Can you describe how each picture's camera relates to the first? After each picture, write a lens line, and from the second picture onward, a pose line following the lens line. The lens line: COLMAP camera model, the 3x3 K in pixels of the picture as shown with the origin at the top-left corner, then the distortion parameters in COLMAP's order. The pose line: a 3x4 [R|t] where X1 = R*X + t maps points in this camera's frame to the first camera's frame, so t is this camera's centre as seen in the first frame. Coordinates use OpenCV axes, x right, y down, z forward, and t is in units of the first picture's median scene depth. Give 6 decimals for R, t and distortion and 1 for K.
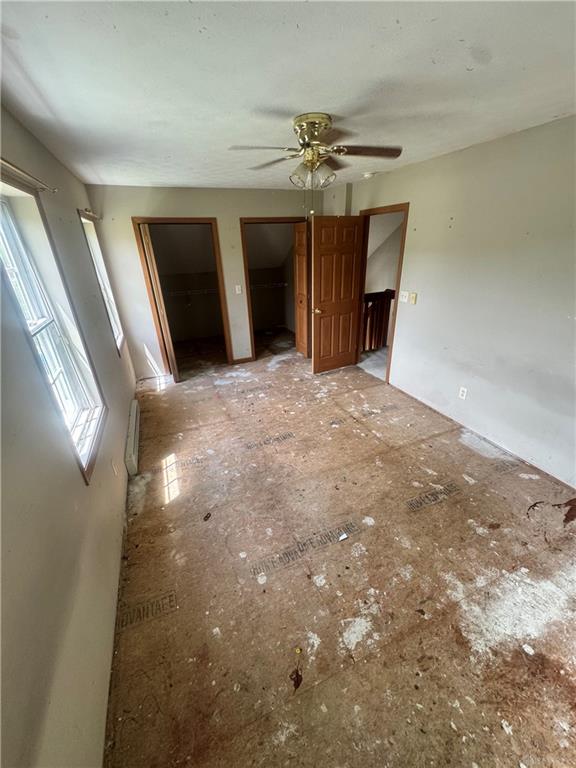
lens RADIAL K [[310.1, 0, 288.0], [0, 310.1, 382.2], [0, 0, 1]] dist [0.001075, 0.000317]
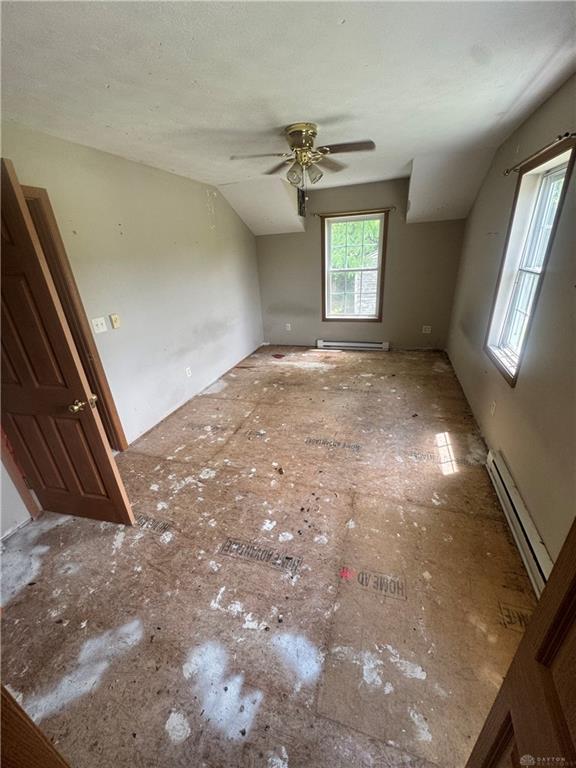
lens RADIAL K [[310.1, 0, 288.0], [0, 310.1, 382.2], [0, 0, 1]] dist [0.001075, 0.000317]
pose [[-0.756017, -0.185794, 0.627630, -0.500230], [0.343708, 0.703350, 0.622225, -0.557629], [-0.557049, 0.686134, -0.467885, 1.375721]]
